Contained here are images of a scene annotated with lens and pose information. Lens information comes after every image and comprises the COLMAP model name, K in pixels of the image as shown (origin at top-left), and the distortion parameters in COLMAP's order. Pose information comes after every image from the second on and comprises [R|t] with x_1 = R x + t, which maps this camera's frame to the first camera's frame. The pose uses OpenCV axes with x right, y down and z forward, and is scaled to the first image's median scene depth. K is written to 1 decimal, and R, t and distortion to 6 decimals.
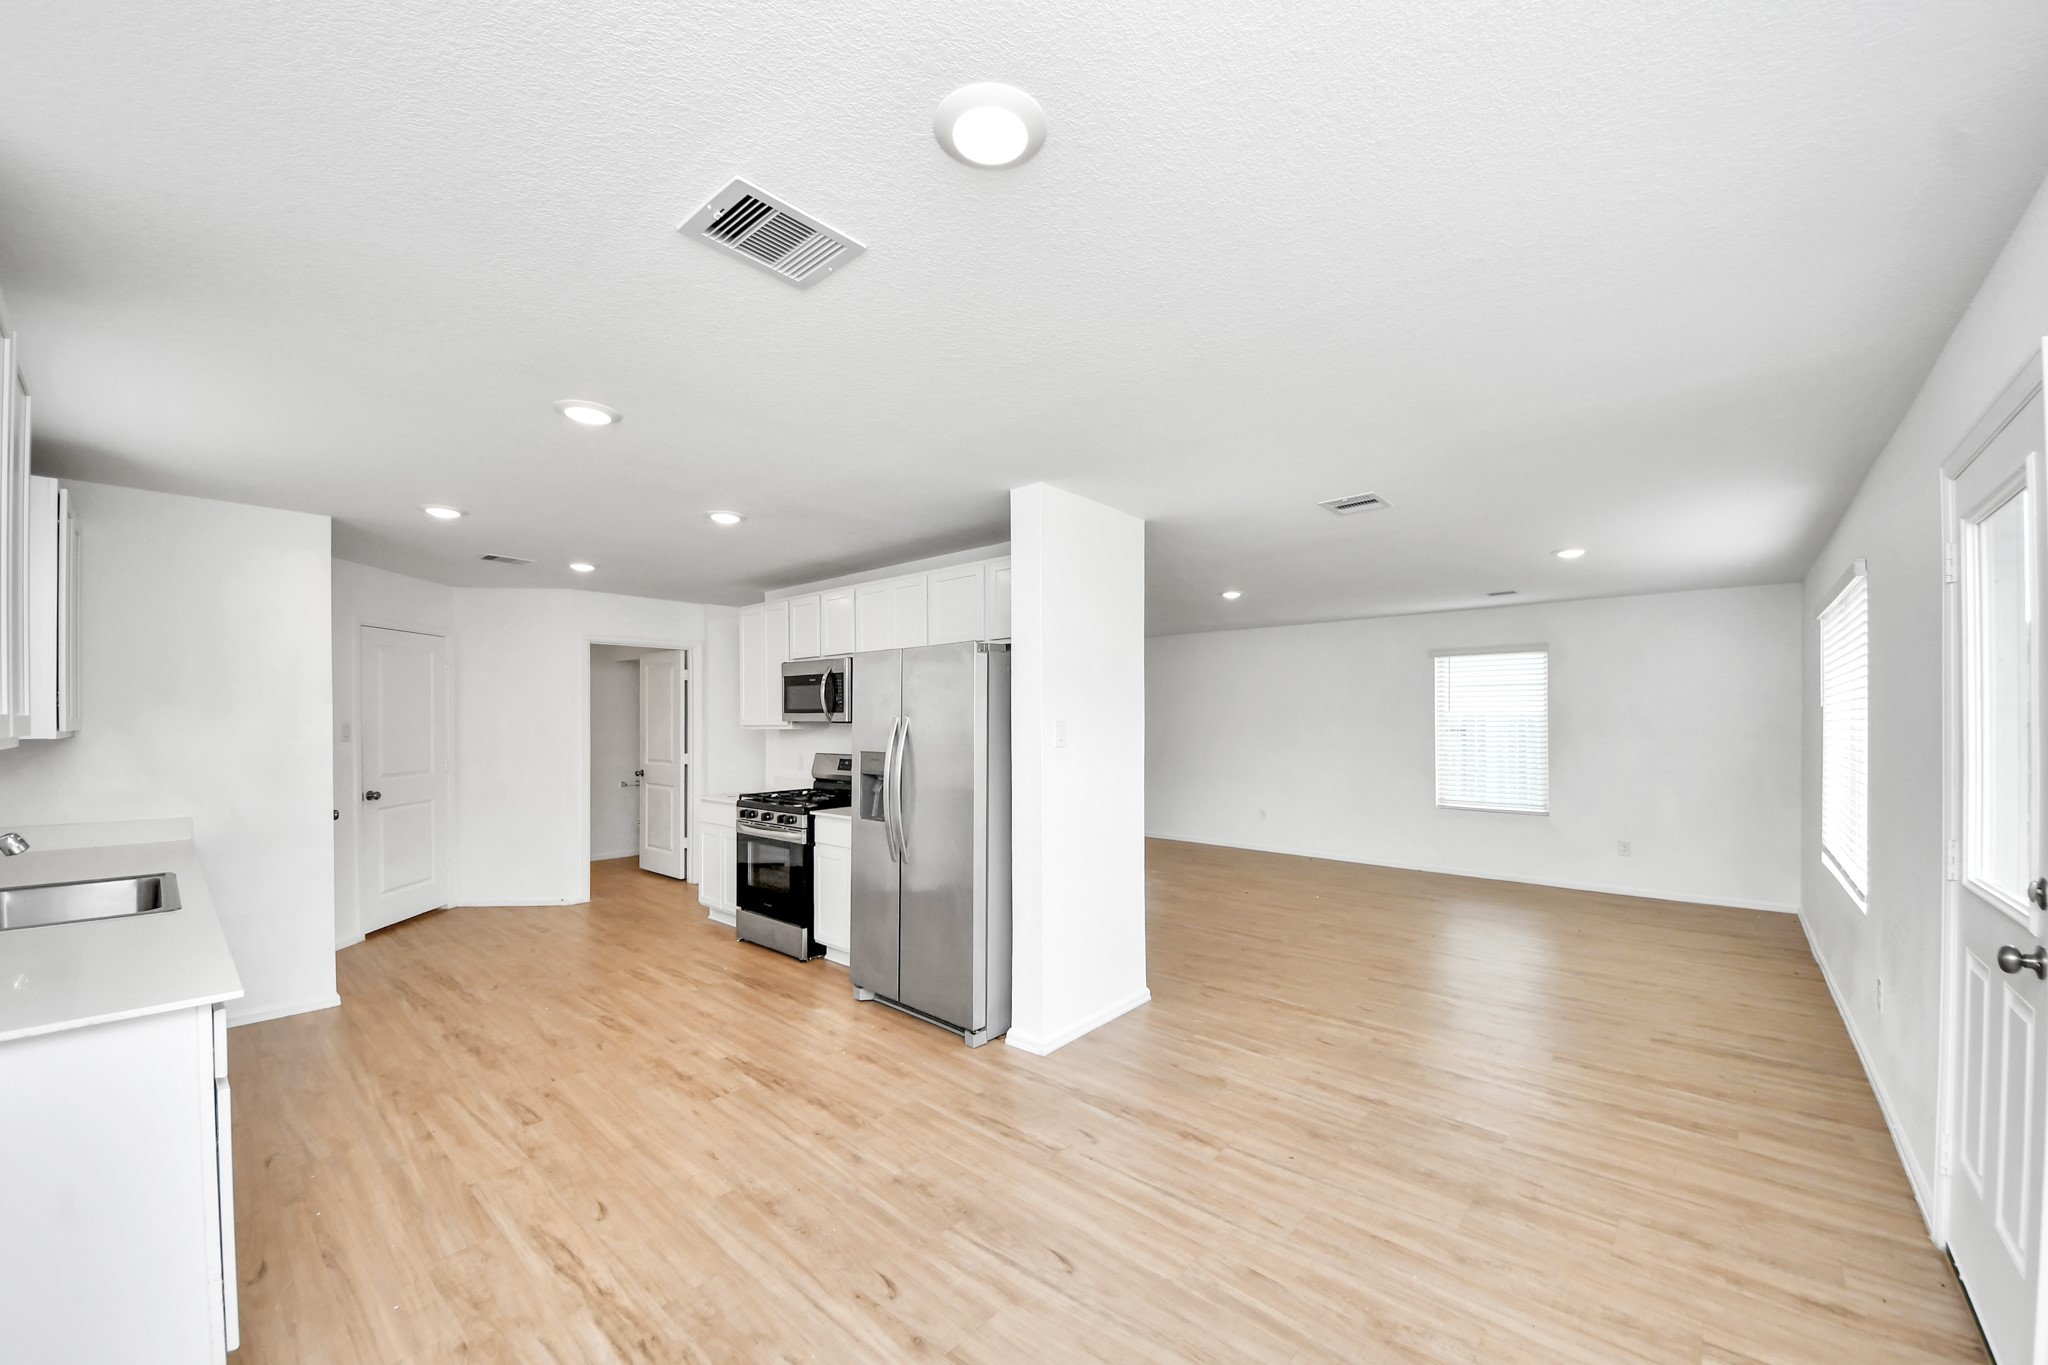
lens RADIAL K [[744.3, 0, 1031.1], [0, 744.3, 719.4], [0, 0, 1]] dist [0.000906, -0.013634]
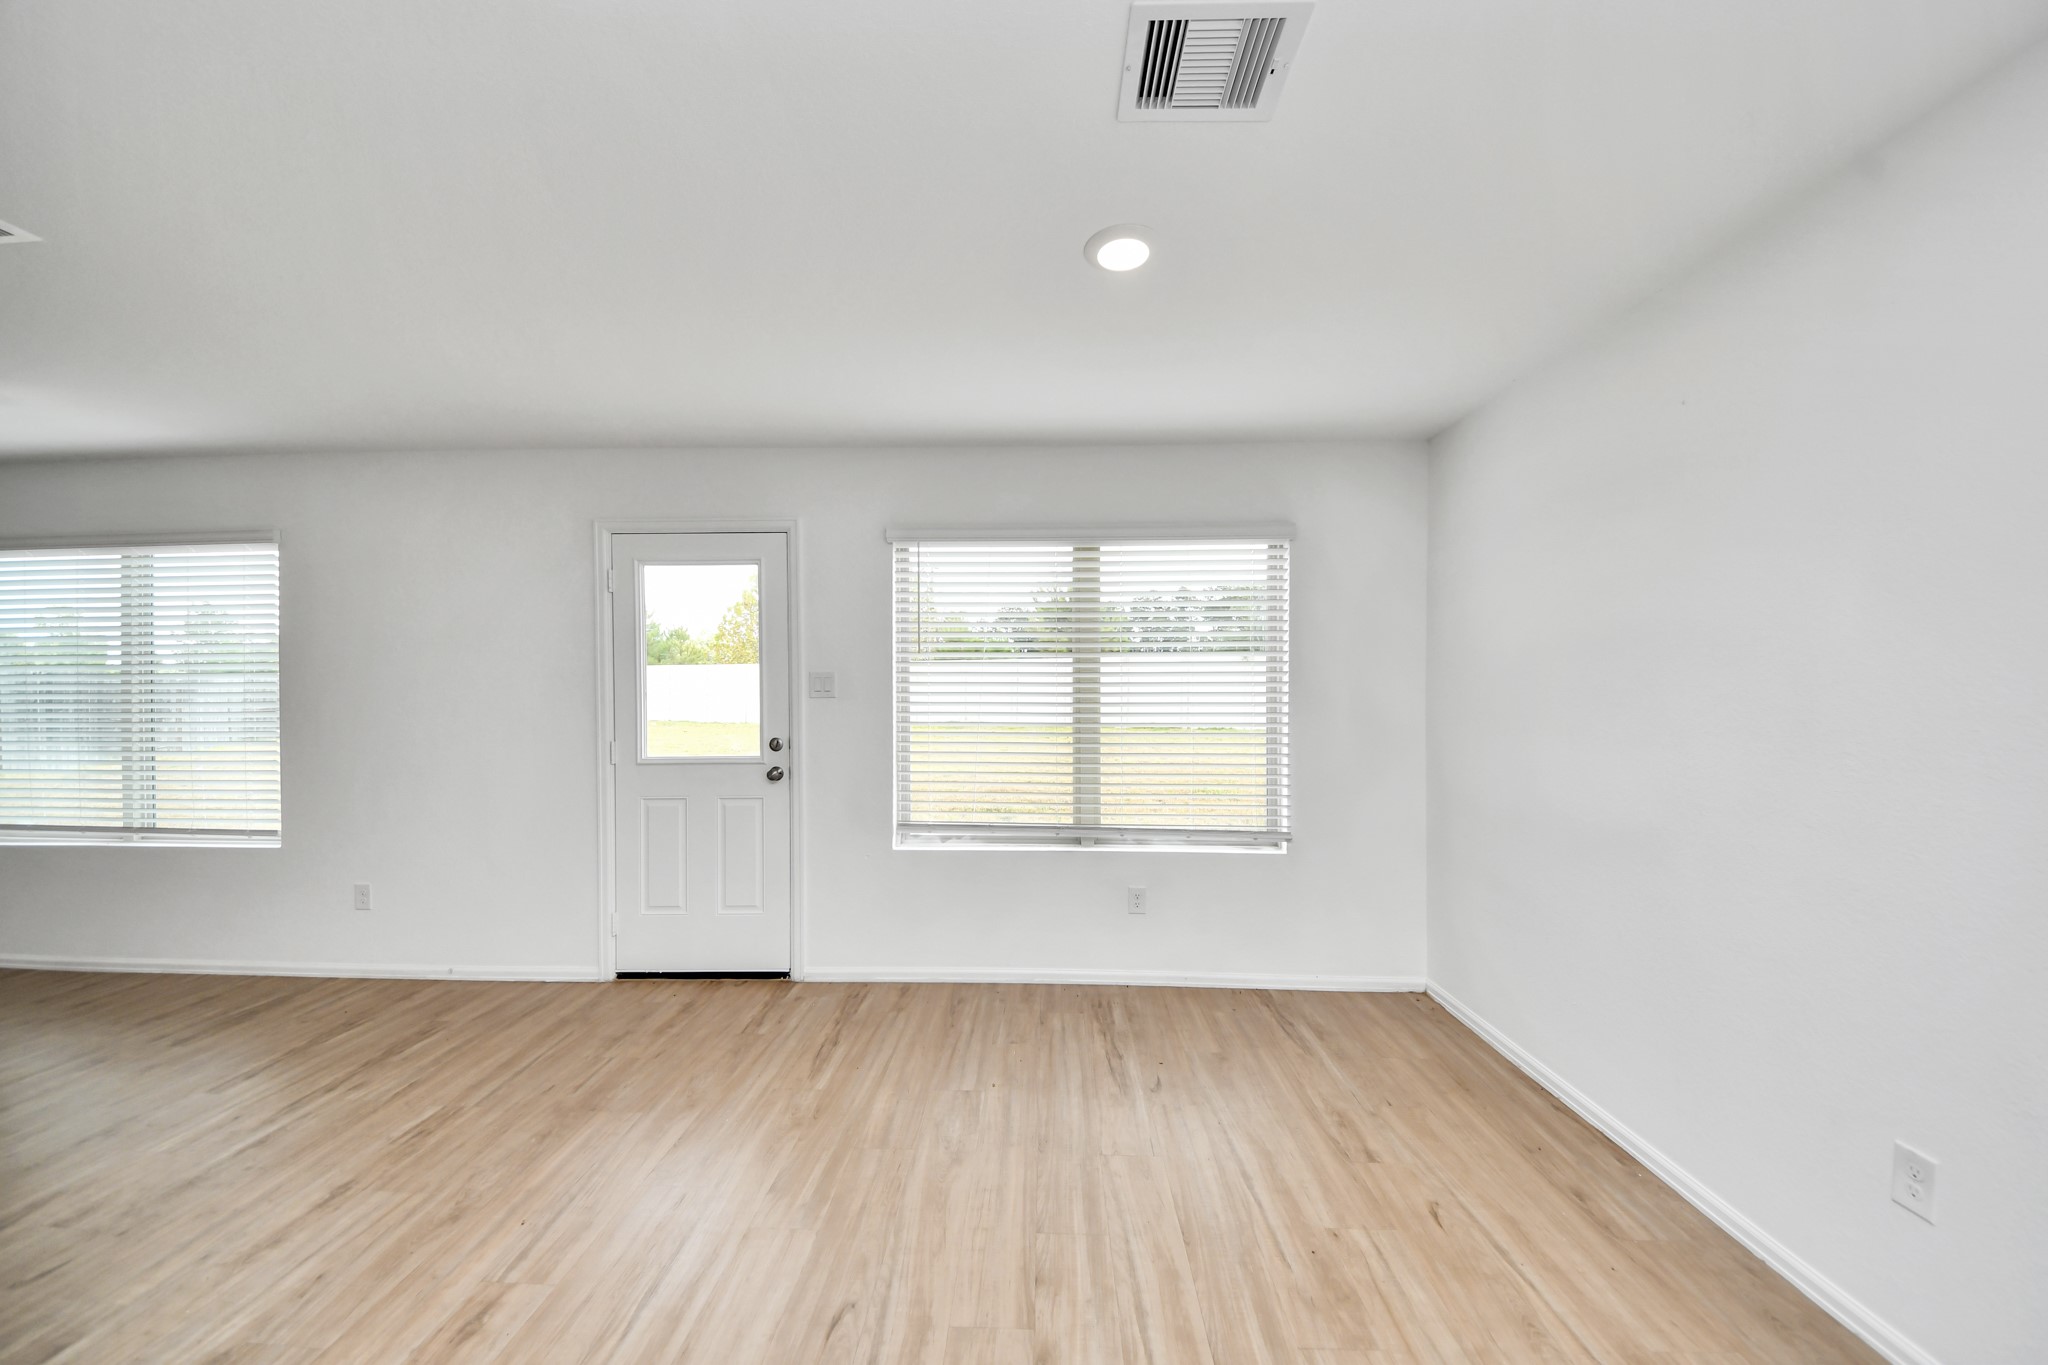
lens RADIAL K [[688.0, 0, 1027.8], [0, 688.0, 695.2], [0, 0, 1]] dist [0.000335, -0.010470]
pose [[-0.621367, -0.003400, 0.783512, -0.328884], [0.002013, 0.999980, 0.005935, 0.027817], [-0.783517, 0.005266, -0.621348, 0.649476]]
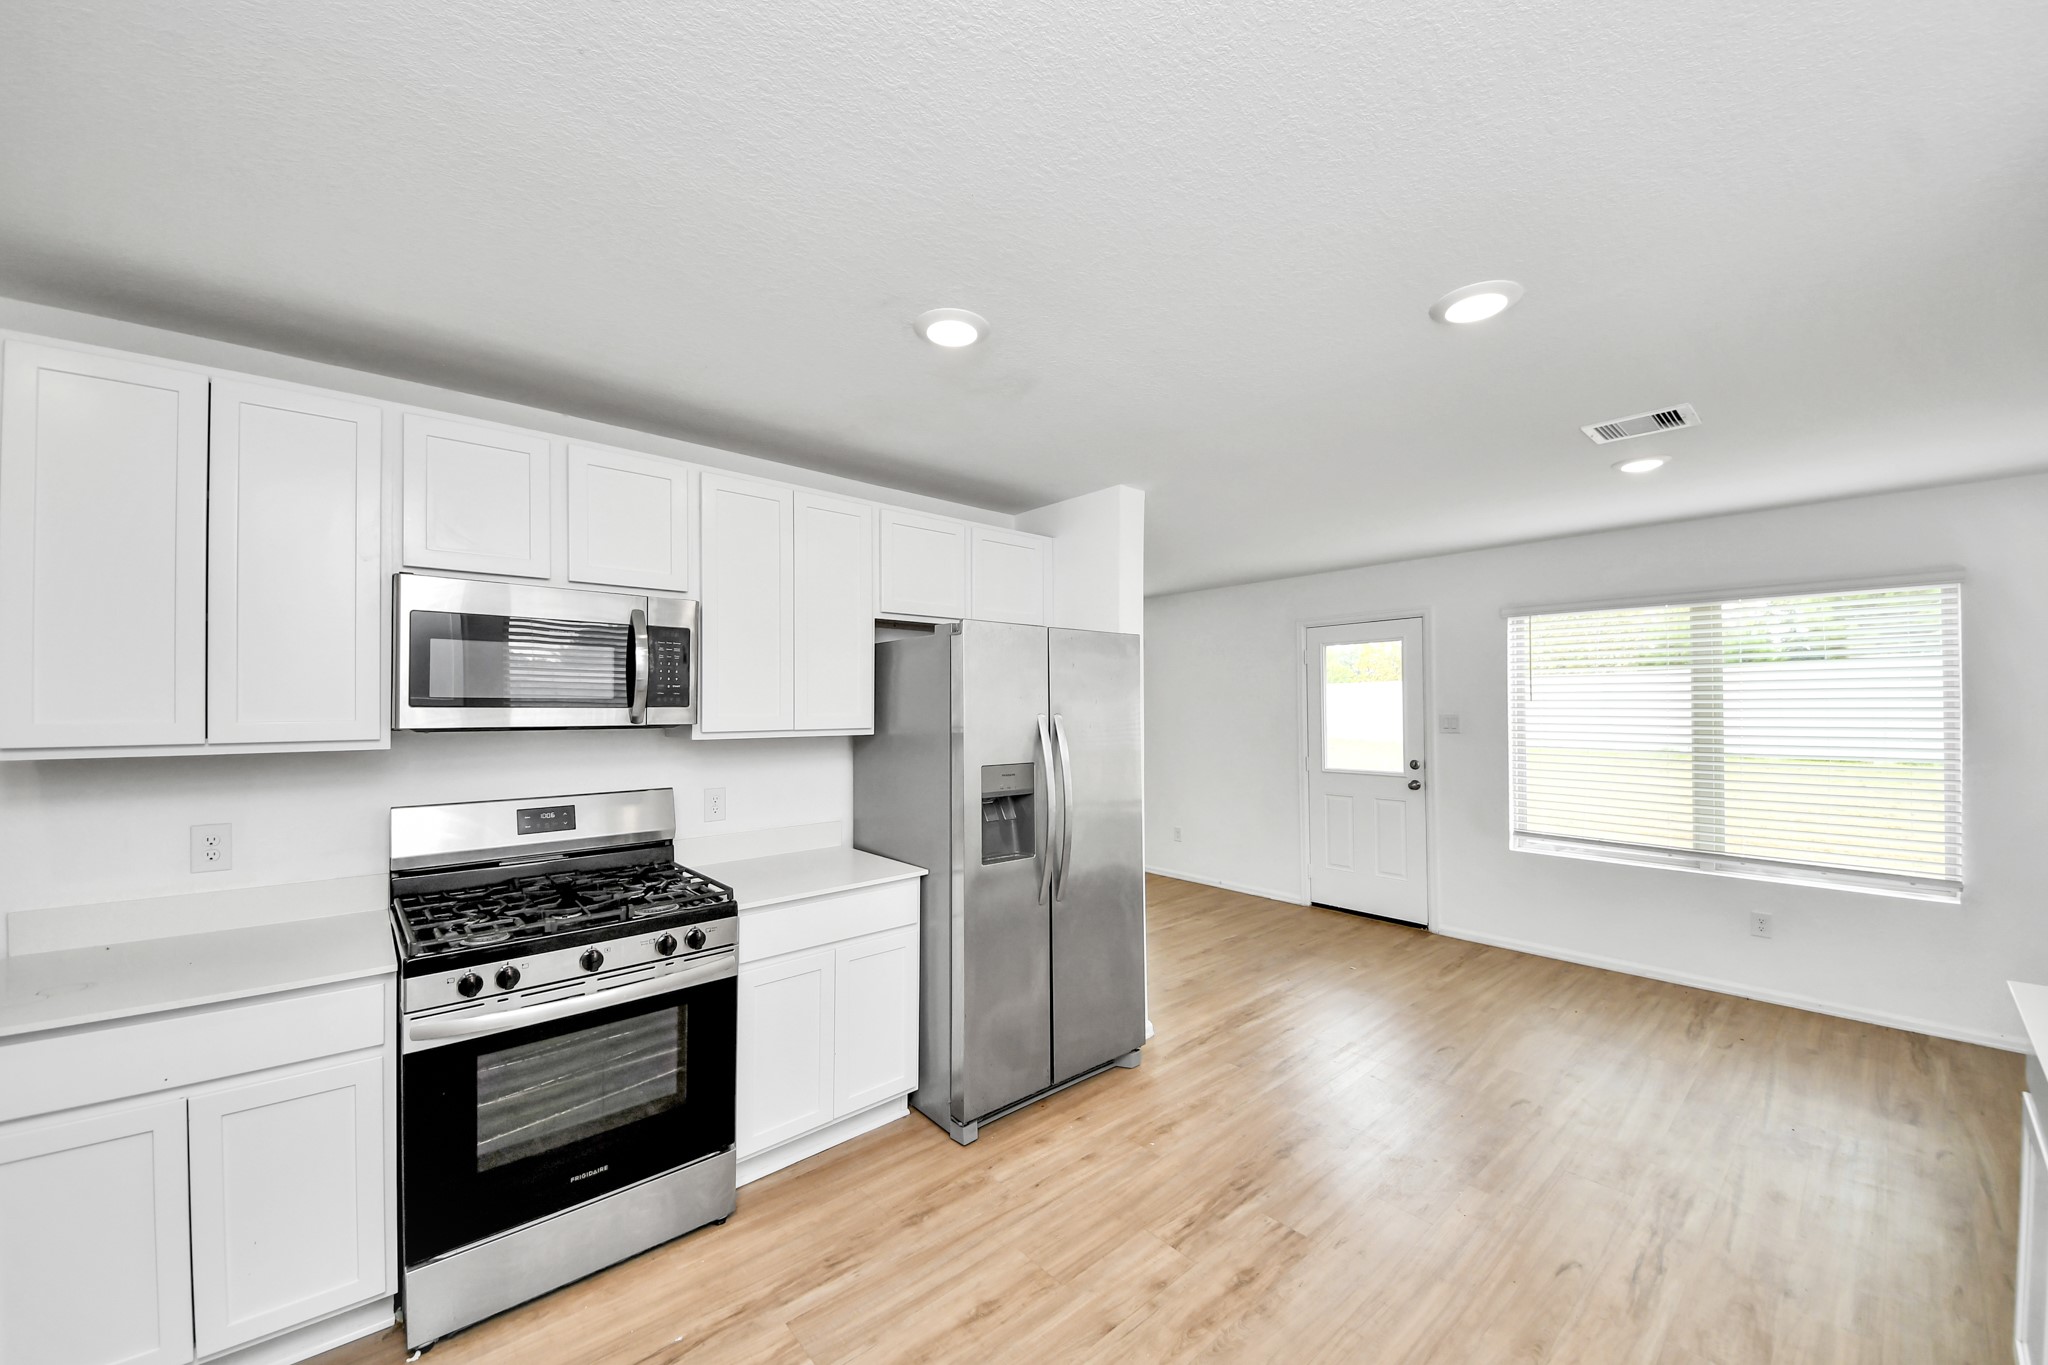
lens RADIAL K [[755.1, 0, 1024.0], [0, 755.1, 700.7], [0, 0, 1]] dist [0.037838, -0.027439]
pose [[0.159702, 0.006350, 0.987145, -0.883143], [0.006120, 0.999954, -0.007423, -0.012566], [-0.987146, 0.007227, 0.159655, 0.824153]]
